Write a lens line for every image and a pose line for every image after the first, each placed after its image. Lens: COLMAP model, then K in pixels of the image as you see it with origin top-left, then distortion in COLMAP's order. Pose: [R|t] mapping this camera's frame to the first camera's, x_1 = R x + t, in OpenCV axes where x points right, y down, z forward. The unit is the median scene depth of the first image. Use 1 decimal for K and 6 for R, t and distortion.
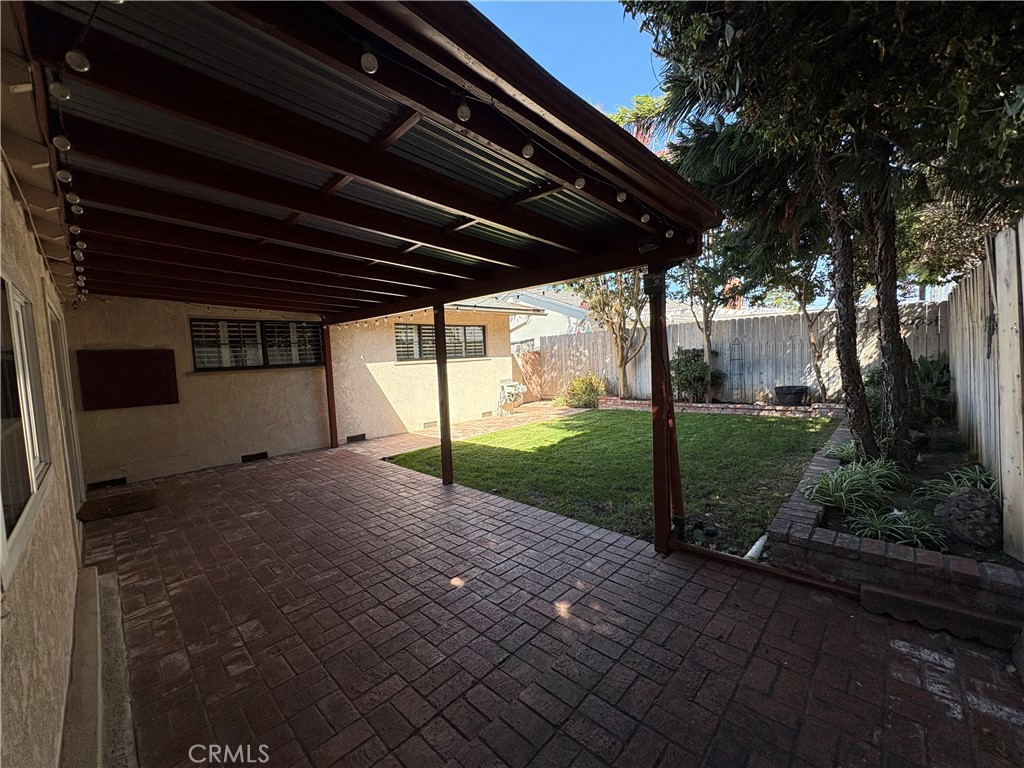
lens RADIAL K [[408.9, 0, 512.5], [0, 408.9, 379.3], [0, 0, 1]] dist [0.002627, 0.000248]
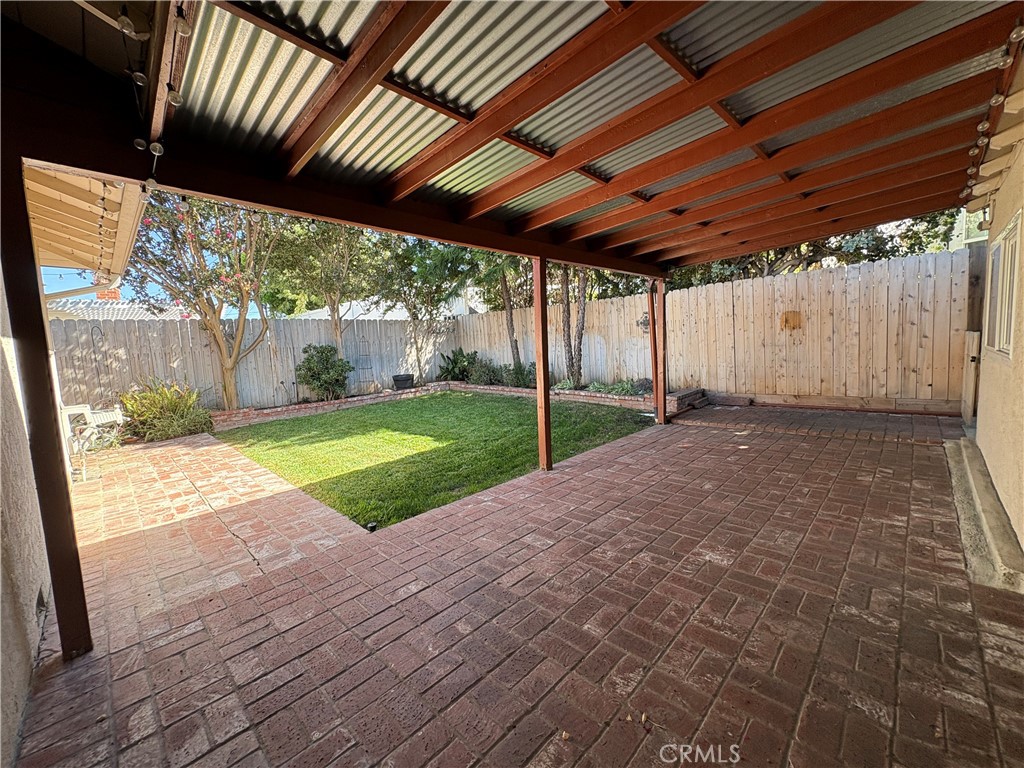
lens RADIAL K [[408.9, 0, 510.1], [0, 408.9, 381.0], [0, 0, 1]] dist [0.002627, 0.000248]
pose [[0.013828, -0.047542, 0.998774, -1.433771], [0.110512, 0.992822, 0.045729, 0.035533], [-0.993779, 0.109744, 0.018983, 1.493367]]
